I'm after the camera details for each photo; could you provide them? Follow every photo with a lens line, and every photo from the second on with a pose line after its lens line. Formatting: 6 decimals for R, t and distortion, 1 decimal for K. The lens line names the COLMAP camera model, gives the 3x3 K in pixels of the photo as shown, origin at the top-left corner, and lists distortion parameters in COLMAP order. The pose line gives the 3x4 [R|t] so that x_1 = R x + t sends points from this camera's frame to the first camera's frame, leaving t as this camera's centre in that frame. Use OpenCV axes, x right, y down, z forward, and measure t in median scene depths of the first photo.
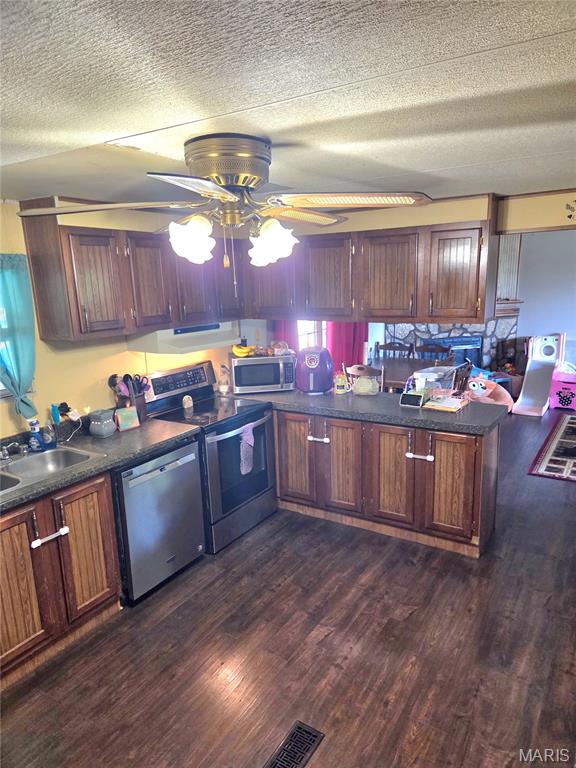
lens RADIAL K [[520.9, 0, 288.0], [0, 520.9, 384.0], [0, 0, 1]] dist [0.012333, 0.000637]
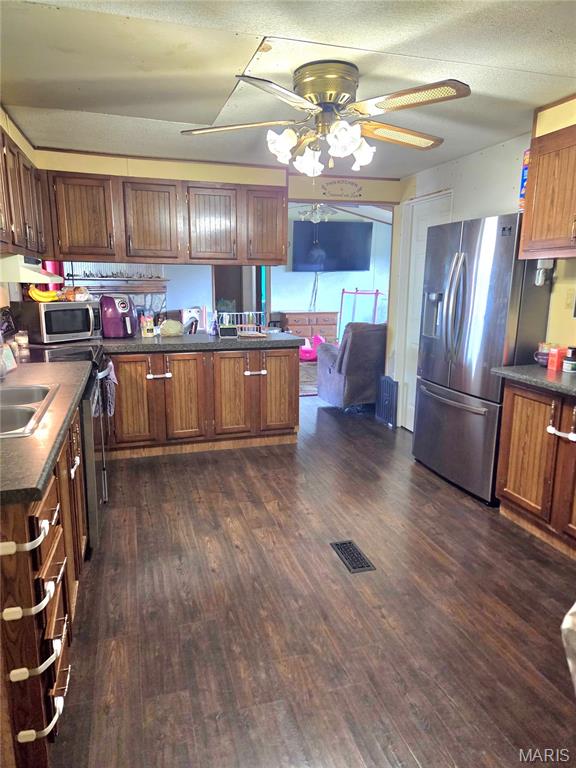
lens RADIAL K [[520.9, 0, 288.0], [0, 520.9, 384.0], [0, 0, 1]] dist [0.012333, 0.000637]
pose [[0.641369, -0.114115, 0.758699, -0.607850], [0.125157, 0.991192, 0.043282, 0.116408], [-0.756956, 0.067197, 0.650002, 0.135650]]
